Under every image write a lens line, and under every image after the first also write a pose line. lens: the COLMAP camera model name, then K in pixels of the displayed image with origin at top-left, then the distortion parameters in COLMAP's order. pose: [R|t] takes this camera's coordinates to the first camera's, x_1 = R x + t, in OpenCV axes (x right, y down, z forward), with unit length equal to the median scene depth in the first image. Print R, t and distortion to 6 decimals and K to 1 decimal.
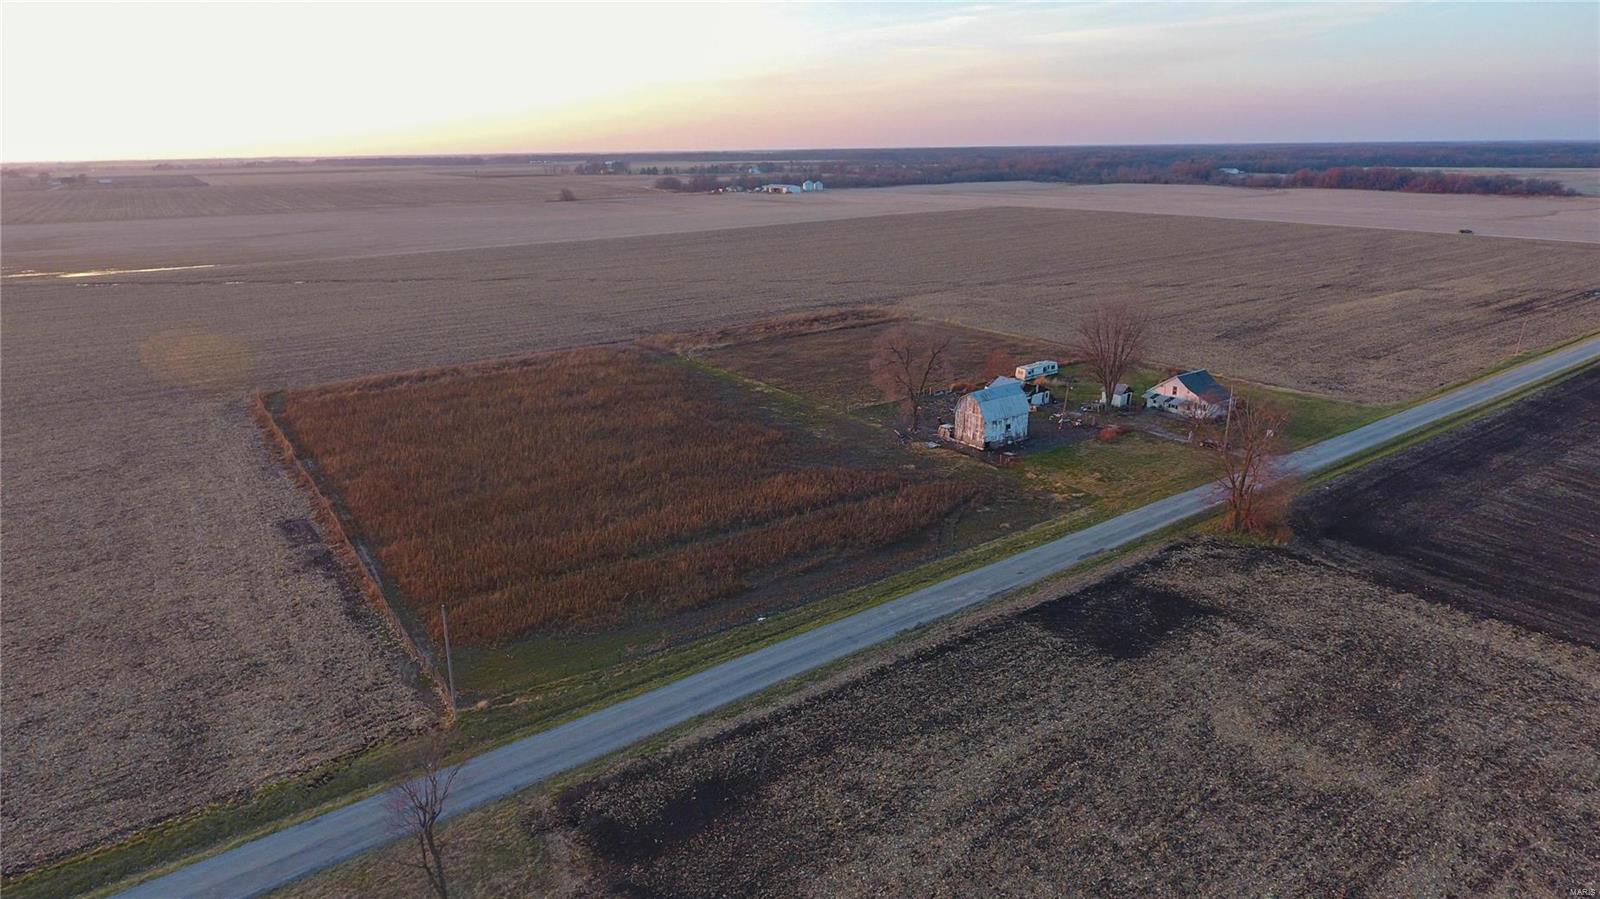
lens RADIAL K [[938.8, 0, 806.2], [0, 938.8, 450.9], [0, 0, 1]] dist [-0.007438, 0.001582]
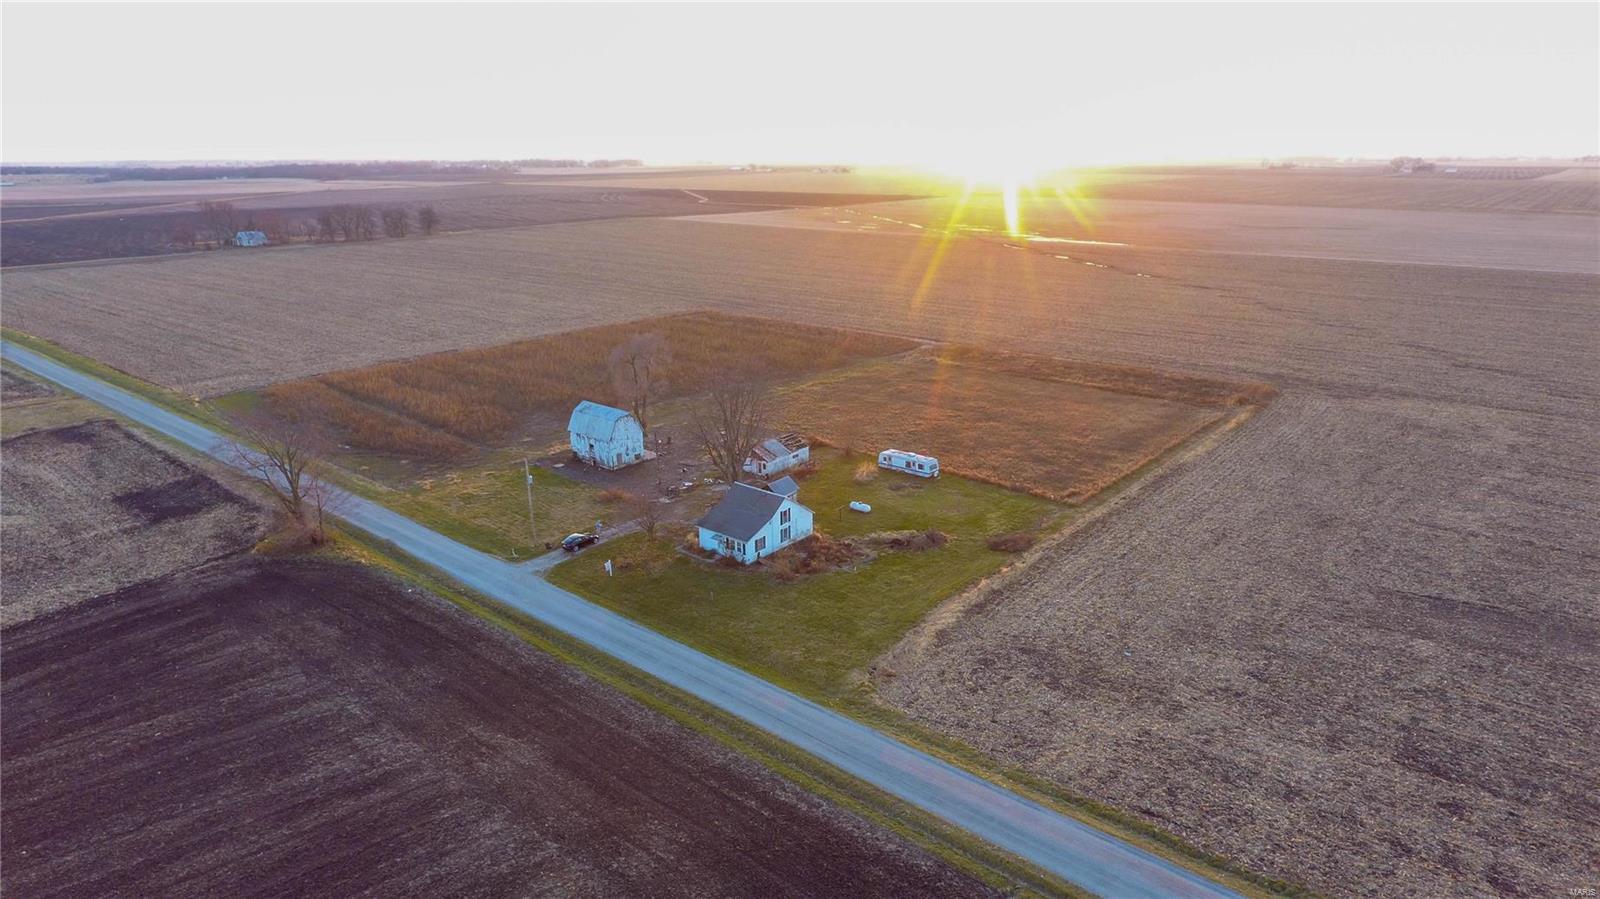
lens RADIAL K [[938.8, 0, 806.2], [0, 938.8, 450.9], [0, 0, 1]] dist [-0.007438, 0.001582]
pose [[0.256816, 0.307915, -0.916097, 1.847585], [-0.297394, 0.927074, 0.228234, -0.491637], [0.919566, 0.213828, 0.329660, 1.401335]]
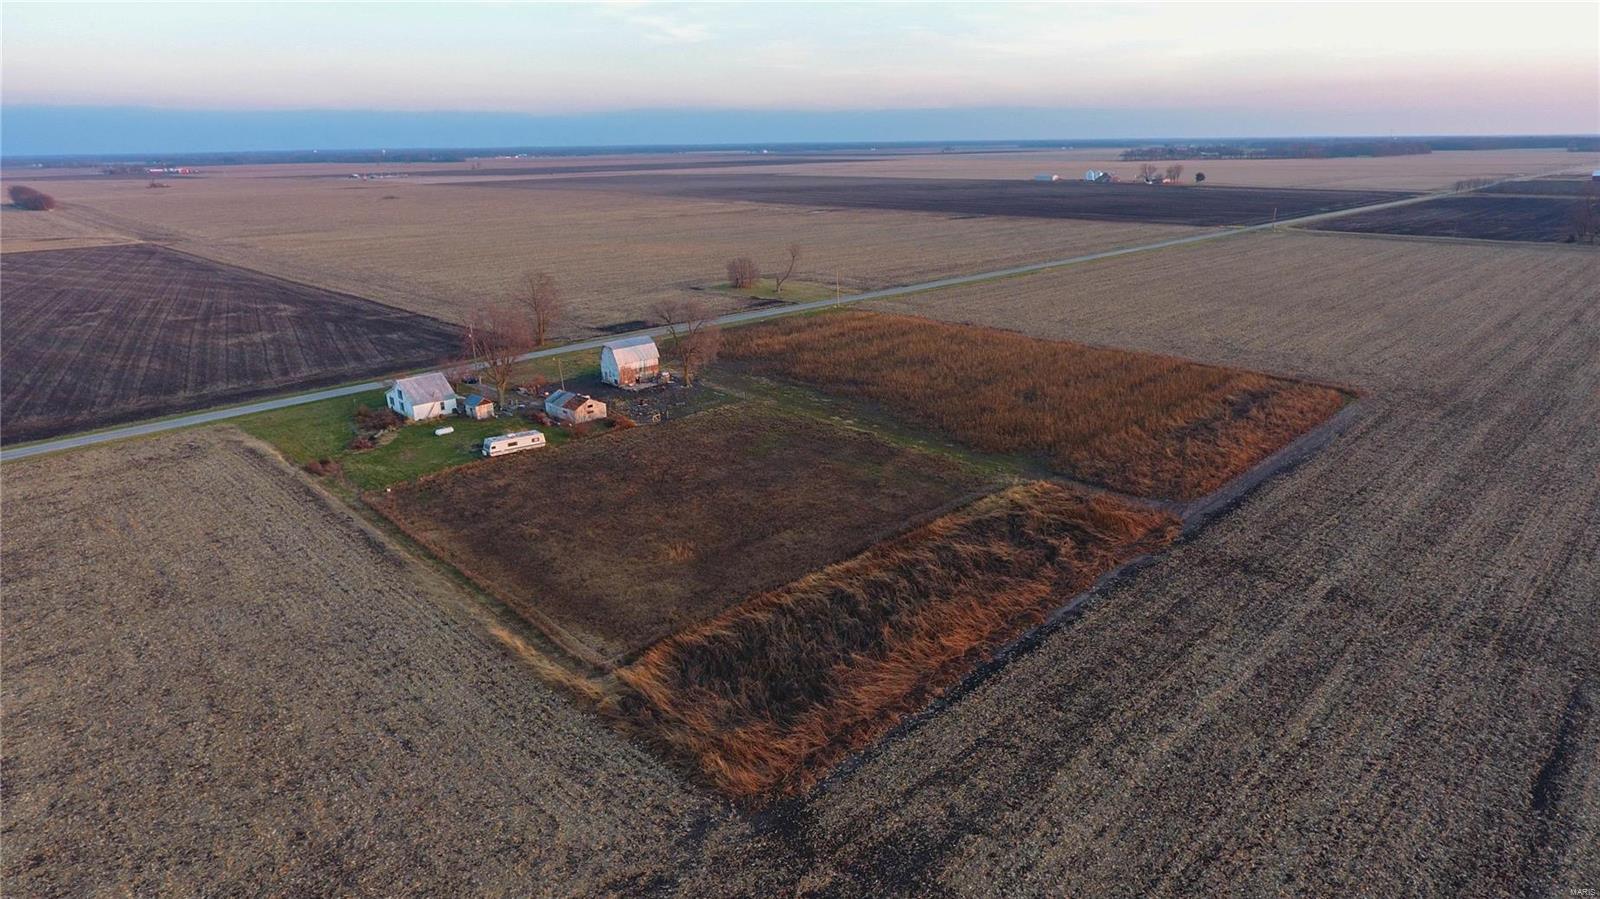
lens RADIAL K [[934.9, 0, 808.2], [0, 934.9, 448.8], [0, 0, 1]] dist [-0.001833, -0.000499]
pose [[-0.987542, 0.074717, -0.138482, 0.228279], [-0.021833, 0.806495, 0.590837, -1.143298], [0.155831, 0.586500, -0.794817, 3.439315]]
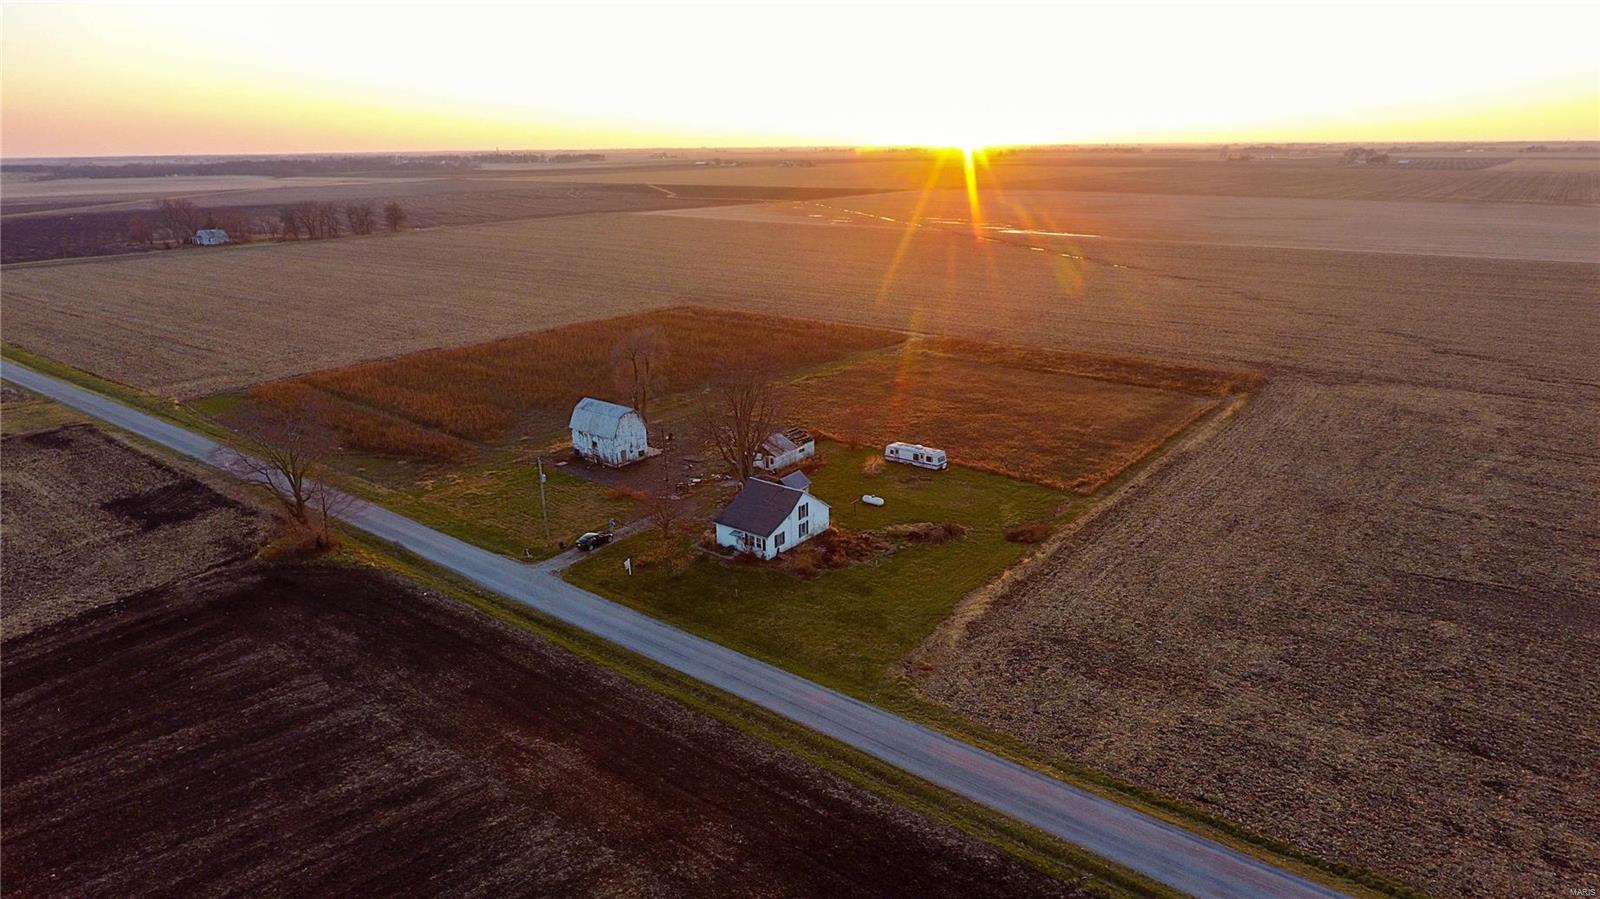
lens RADIAL K [[938.8, 0, 806.2], [0, 938.8, 450.9], [0, 0, 1]] dist [-0.007438, 0.001582]
pose [[0.294070, 0.308625, -0.904585, 1.820479], [-0.290840, 0.930445, 0.222899, -0.469196], [0.910458, 0.197542, 0.363377, 1.345729]]
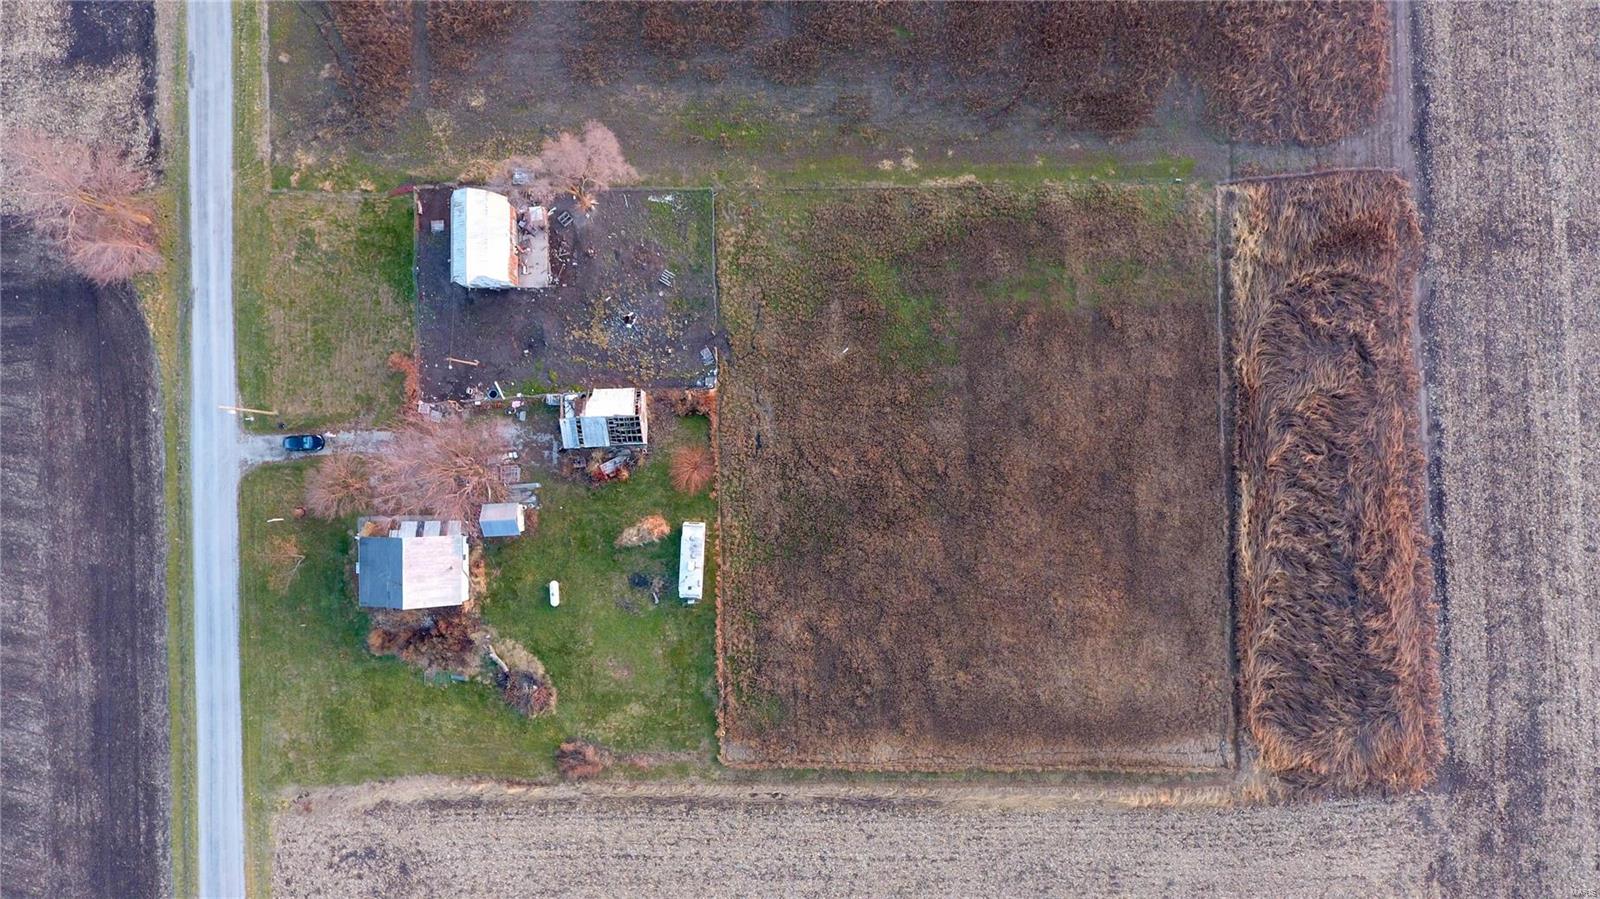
lens RADIAL K [[938.8, 0, 806.2], [0, 938.8, 450.9], [0, 0, 1]] dist [-0.007438, 0.001582]
pose [[-0.569458, 0.821993, 0.006725, 0.292603], [-0.230095, -0.167248, 0.958689, -1.385720], [0.789160, 0.544386, 0.284377, 1.741504]]
